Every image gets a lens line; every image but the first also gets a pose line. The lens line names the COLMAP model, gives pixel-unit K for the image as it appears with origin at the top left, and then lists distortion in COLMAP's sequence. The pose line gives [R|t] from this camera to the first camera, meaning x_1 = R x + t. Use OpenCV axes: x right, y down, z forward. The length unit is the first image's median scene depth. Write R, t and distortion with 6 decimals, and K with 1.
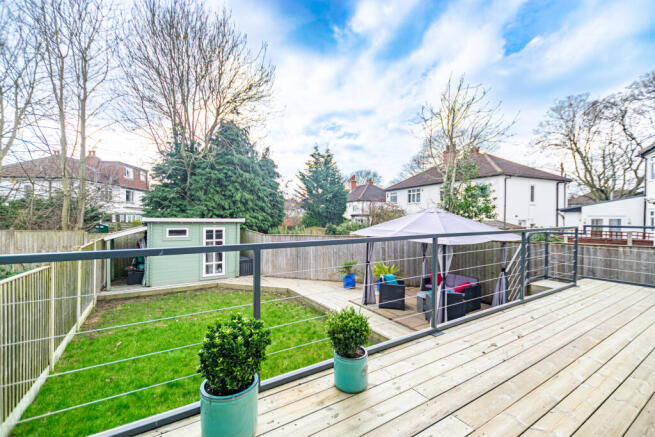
lens RADIAL K [[281.5, 0, 329.5], [0, 281.5, 215.1], [0, 0, 1]] dist [0.005229, -0.000254]
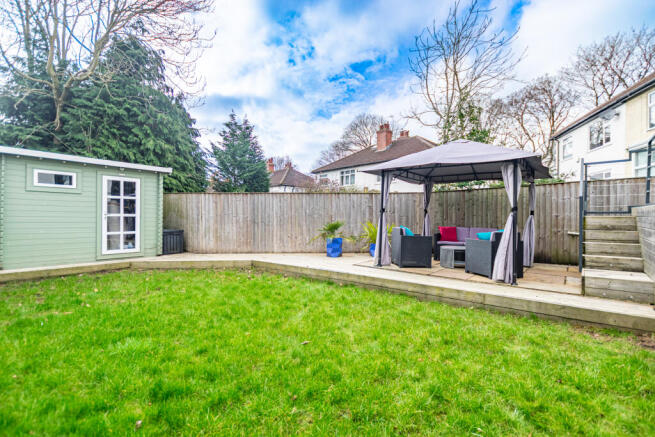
lens RADIAL K [[308.9, 0, 329.1], [0, 308.9, 214.7], [0, 0, 1]] dist [0.003240, -0.000560]
pose [[0.948789, -0.000500, 0.315910, -0.150994], [-0.000207, 0.999998, 0.002205, 0.103870], [-0.315910, -0.002157, 0.948787, 0.151155]]
